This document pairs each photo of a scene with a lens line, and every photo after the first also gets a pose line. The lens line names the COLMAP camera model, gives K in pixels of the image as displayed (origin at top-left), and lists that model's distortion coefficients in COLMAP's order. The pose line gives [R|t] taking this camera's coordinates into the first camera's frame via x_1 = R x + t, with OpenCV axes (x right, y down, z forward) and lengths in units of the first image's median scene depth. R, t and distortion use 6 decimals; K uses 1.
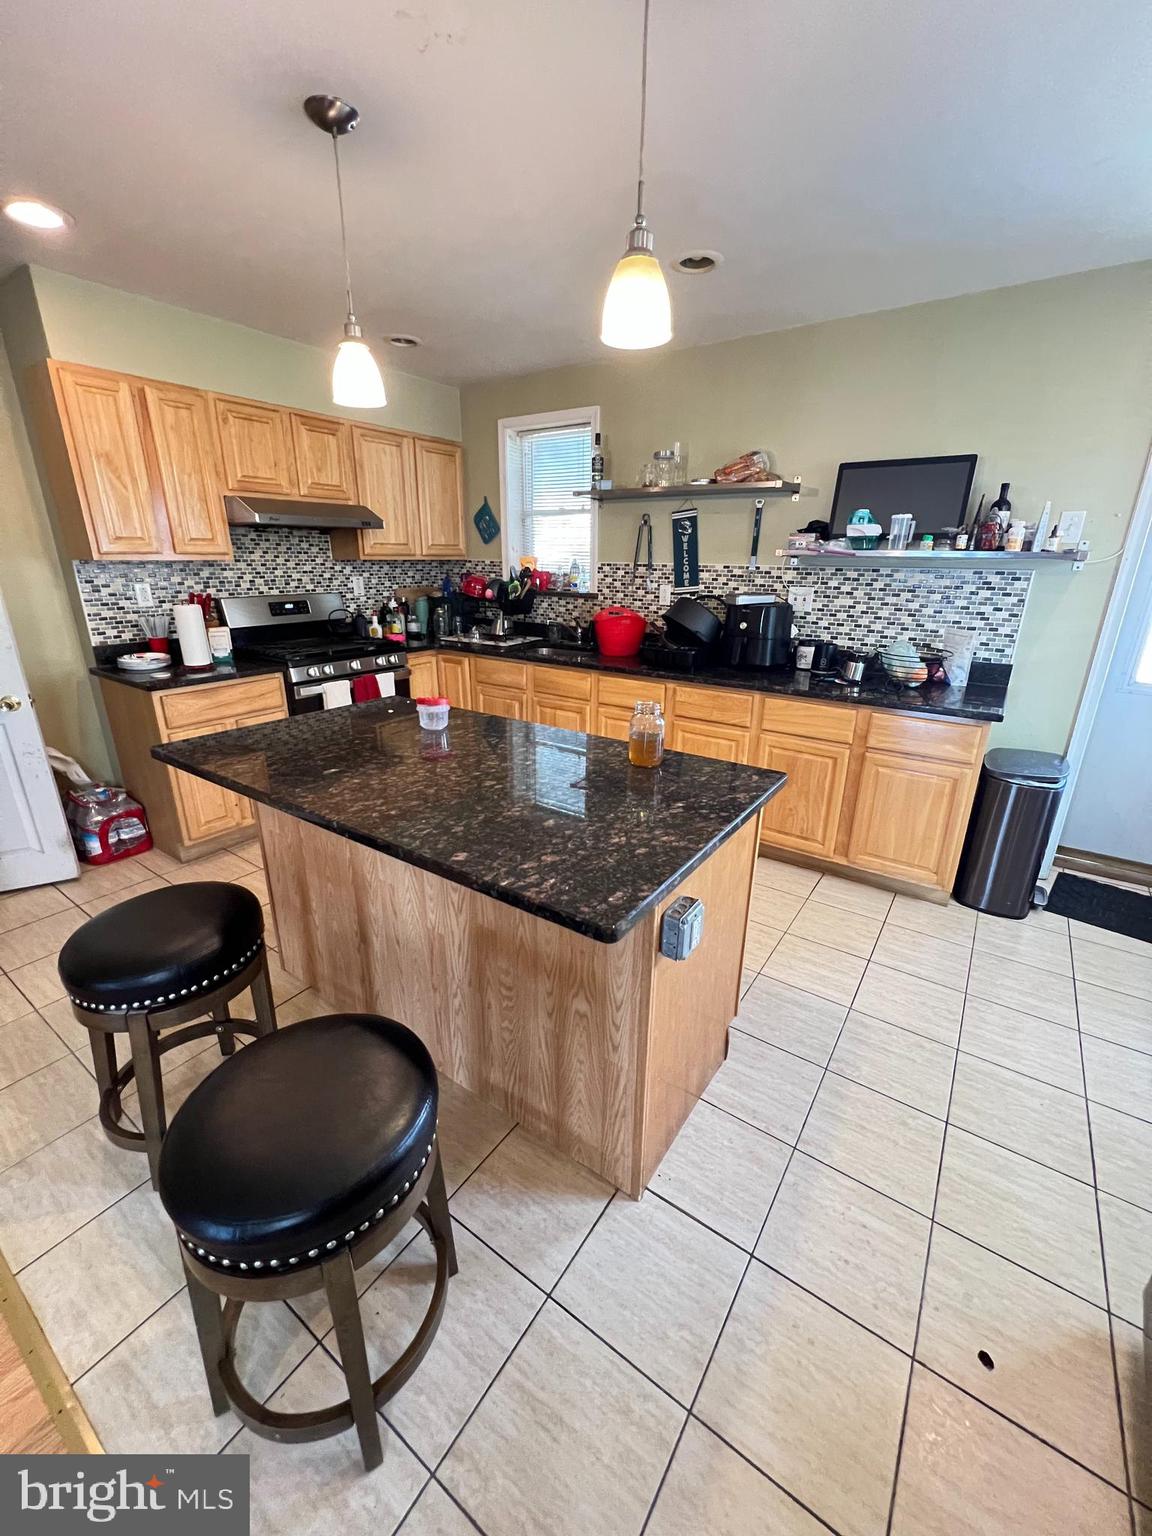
lens RADIAL K [[615.4, 0, 576.0], [0, 615.4, 768.0], [0, 0, 1]] dist [-0.002319, 0.000062]
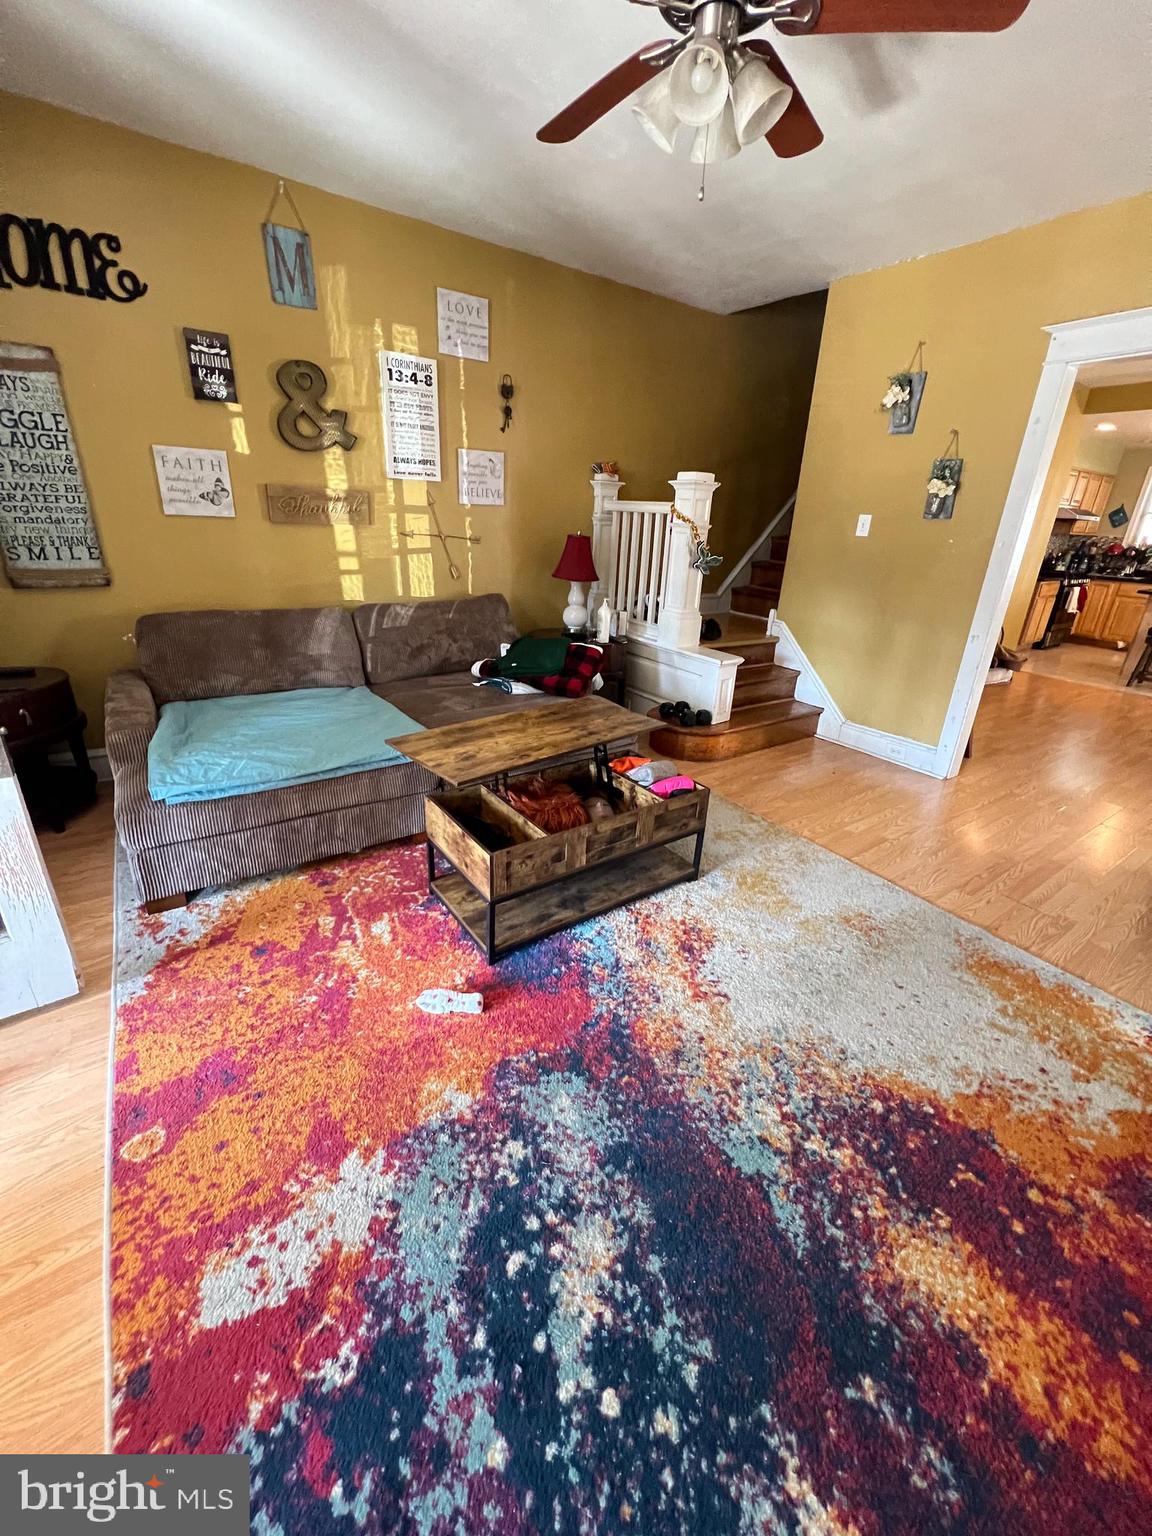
lens RADIAL K [[615.4, 0, 576.0], [0, 615.4, 768.0], [0, 0, 1]] dist [-0.002319, 0.000062]
pose [[0.941257, 0.153194, -0.300945, -1.276122], [-0.136313, 0.987712, 0.076448, 0.572436], [0.308958, -0.030934, 0.950573, -1.700541]]
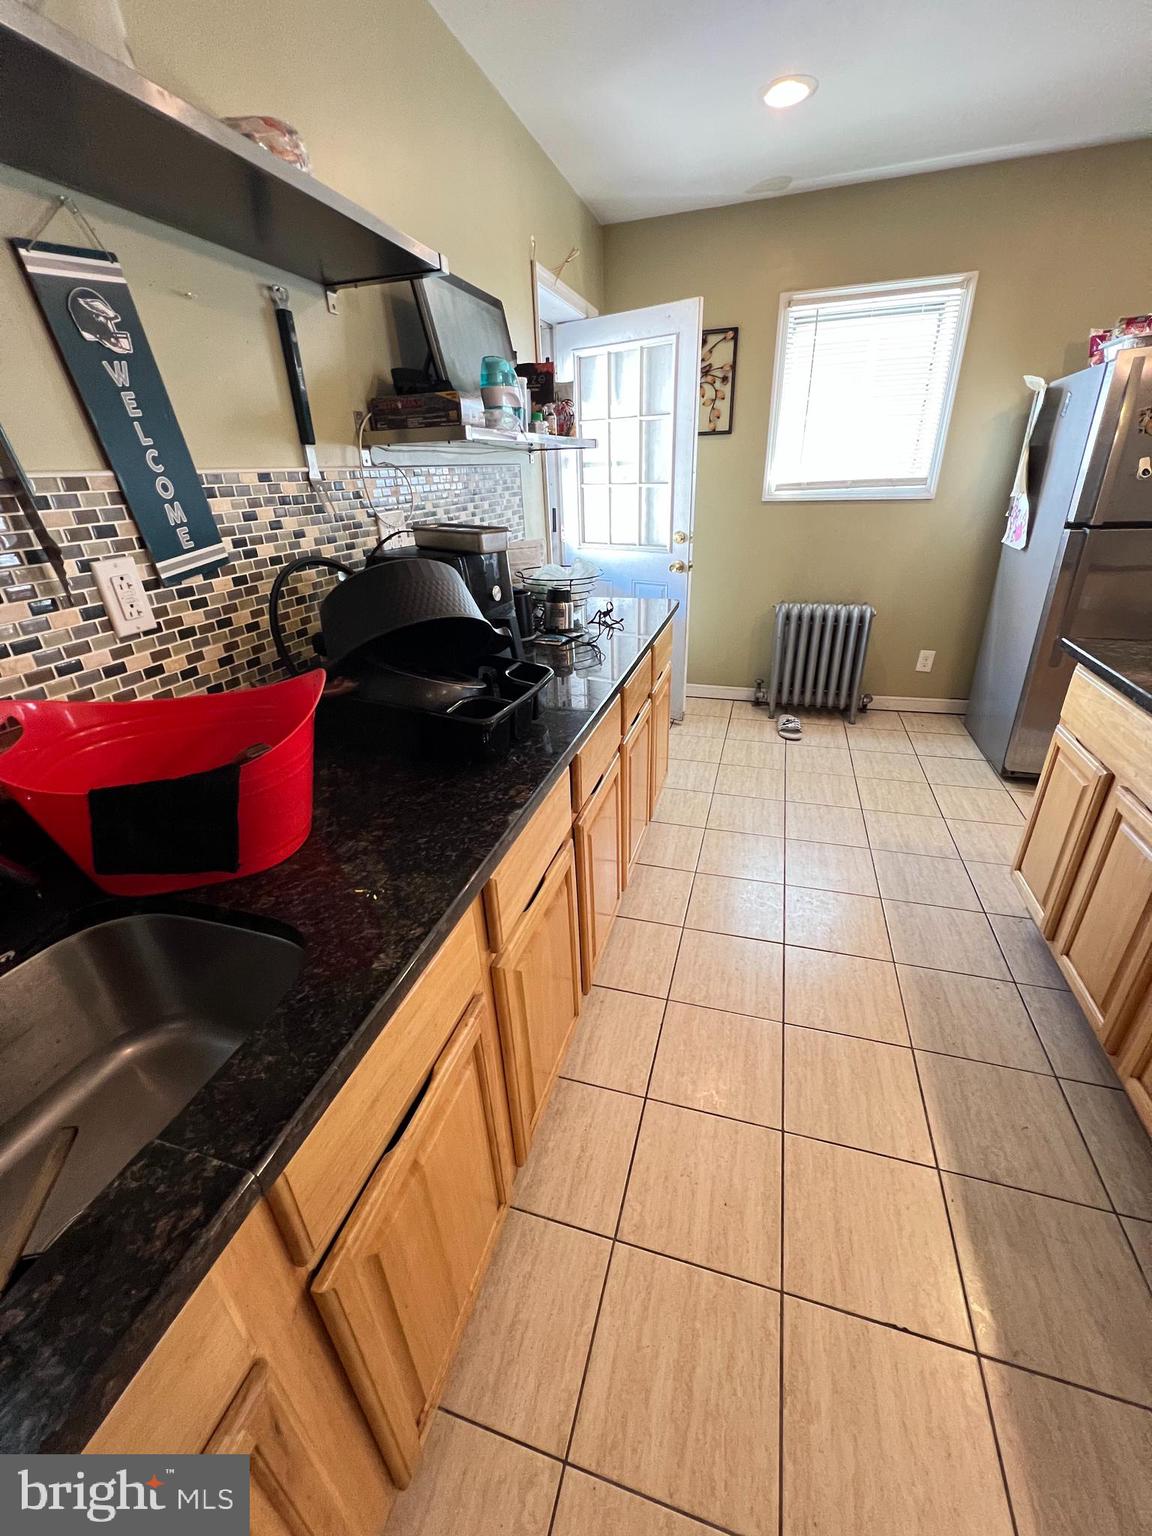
lens RADIAL K [[615.4, 0, 576.0], [0, 615.4, 768.0], [0, 0, 1]] dist [-0.002319, 0.000062]
pose [[-0.310736, -0.411231, 0.856932, -0.182527], [0.347037, 0.790236, 0.505066, -0.297522], [-0.884878, 0.454329, -0.102842, 0.912950]]
